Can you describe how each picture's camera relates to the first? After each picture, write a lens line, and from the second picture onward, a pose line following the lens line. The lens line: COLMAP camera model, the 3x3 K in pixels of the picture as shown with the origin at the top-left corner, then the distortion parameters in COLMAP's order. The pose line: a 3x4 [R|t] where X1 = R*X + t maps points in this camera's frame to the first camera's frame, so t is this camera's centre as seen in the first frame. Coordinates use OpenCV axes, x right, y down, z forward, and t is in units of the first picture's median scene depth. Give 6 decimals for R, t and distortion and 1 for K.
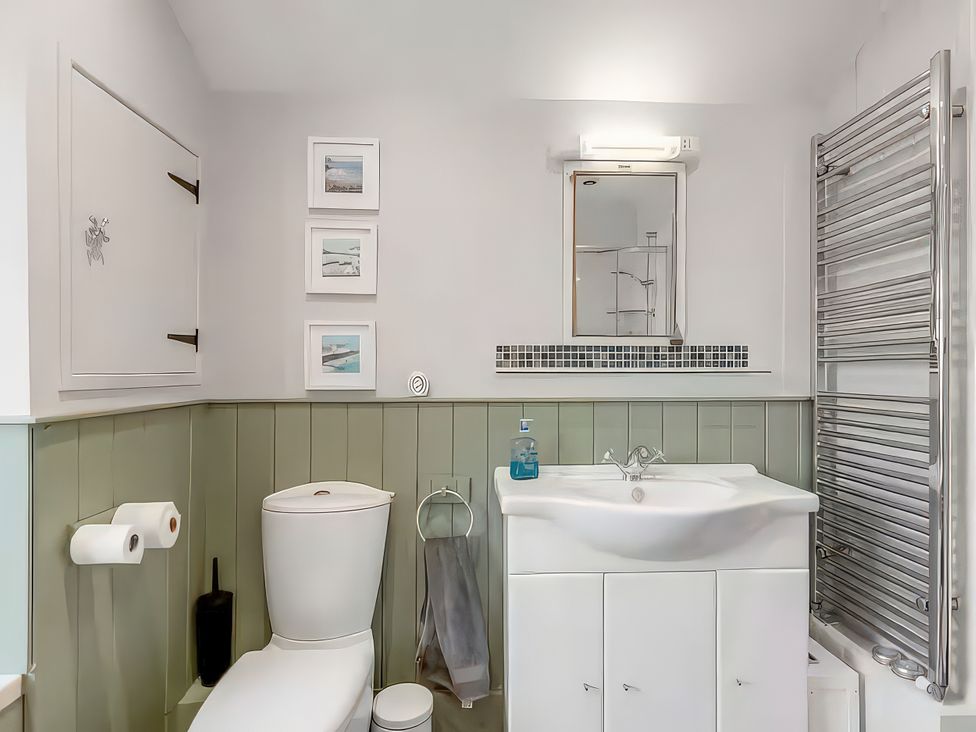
lens RADIAL K [[545.5, 0, 490.3], [0, 545.5, 372.2], [0, 0, 1]] dist [0.000237, -0.000607]
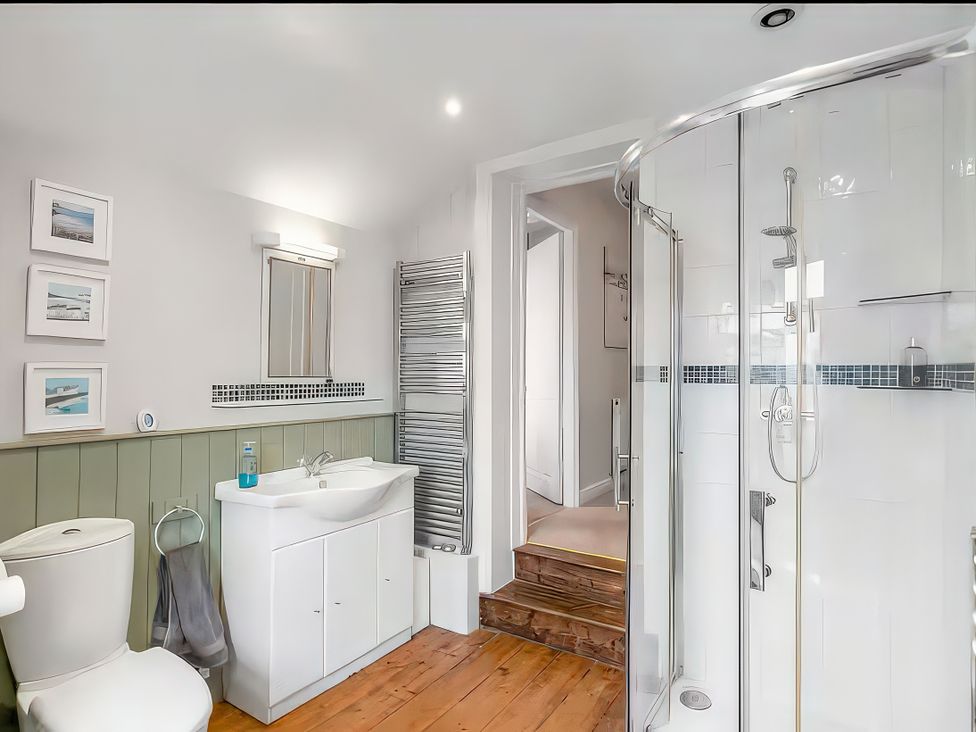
lens RADIAL K [[545.5, 0, 486.3], [0, 545.5, 372.4], [0, 0, 1]] dist [0.000237, -0.000607]
pose [[0.588579, 0.005796, 0.808419, -0.639216], [-0.002794, 0.999983, -0.005135, -0.074408], [-0.808435, 0.000763, 0.588585, -0.240383]]
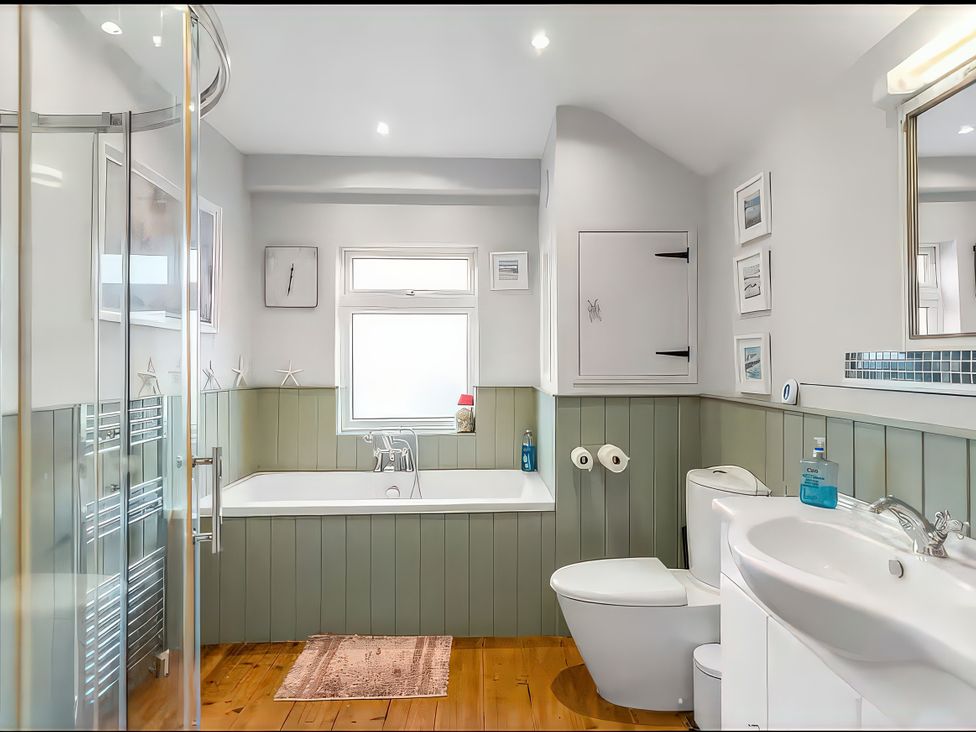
lens RADIAL K [[545.5, 0, 487.7], [0, 545.5, 358.1], [0, 0, 1]] dist [0.000237, -0.000607]
pose [[-0.037445, -0.005092, -0.999286, 0.922006], [-0.000832, 0.999987, -0.005064, -0.036645], [0.999298, 0.000642, -0.037448, 0.472031]]
